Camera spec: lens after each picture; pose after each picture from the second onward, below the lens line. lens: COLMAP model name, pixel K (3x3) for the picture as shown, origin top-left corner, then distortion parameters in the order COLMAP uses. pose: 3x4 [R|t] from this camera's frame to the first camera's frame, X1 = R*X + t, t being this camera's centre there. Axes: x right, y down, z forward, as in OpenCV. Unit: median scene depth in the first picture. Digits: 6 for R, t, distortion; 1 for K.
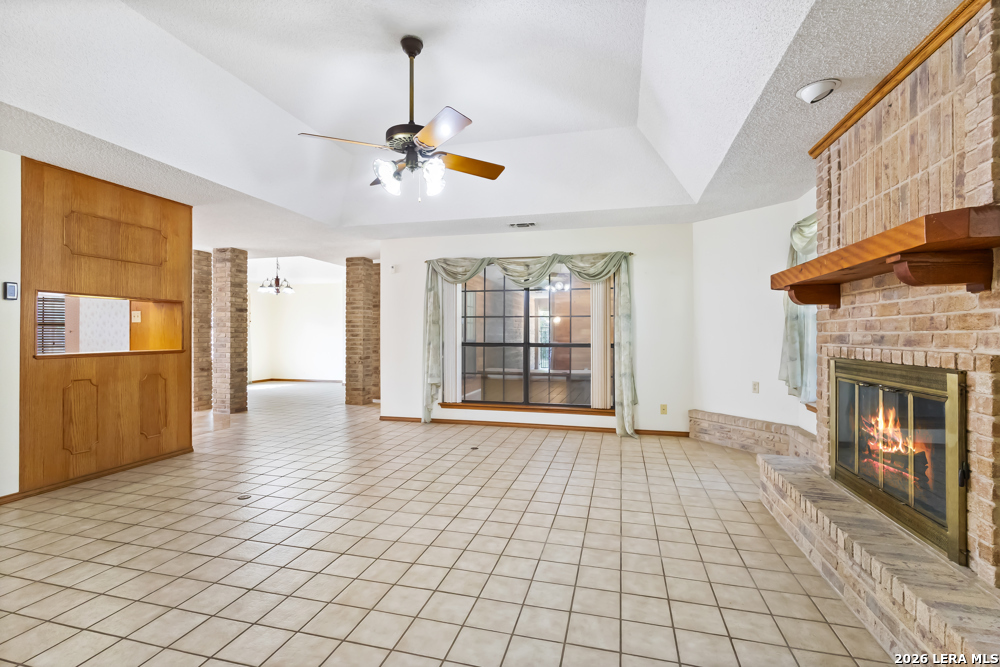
lens RADIAL K [[467.8, 0, 498.3], [0, 467.8, 333.7], [0, 0, 1]] dist [-0.001123, 0.000219]
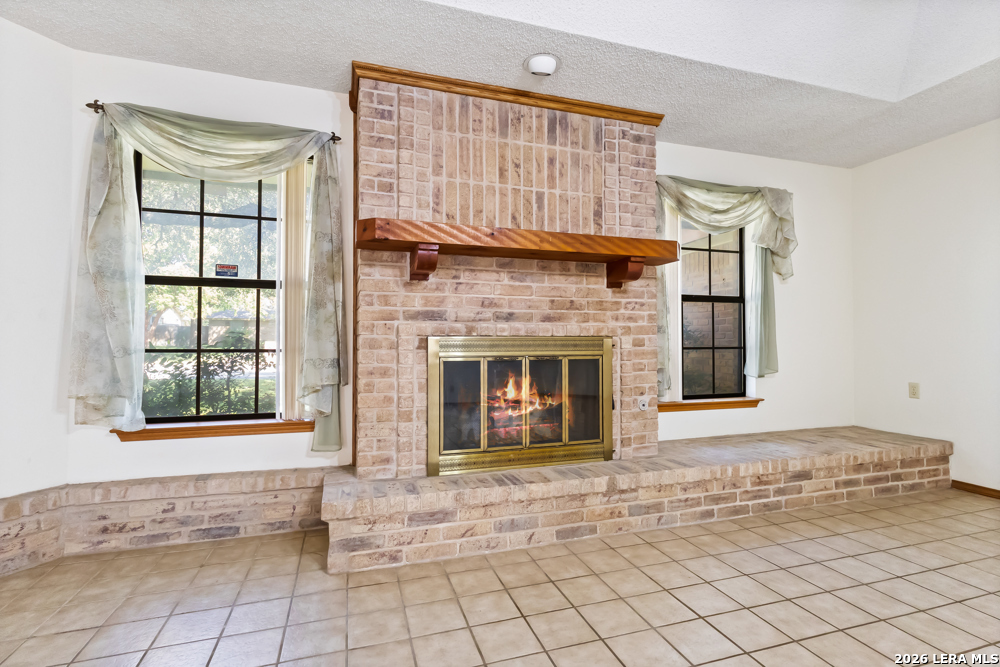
lens RADIAL K [[478.4, 0, 496.6], [0, 478.4, 332.4], [0, 0, 1]] dist [0.004327, 0.000711]
pose [[-0.535131, 0.016290, 0.844612, -0.080585], [-0.000918, 0.999802, -0.019865, 0.047610], [-0.844768, -0.011406, -0.535010, 1.063071]]
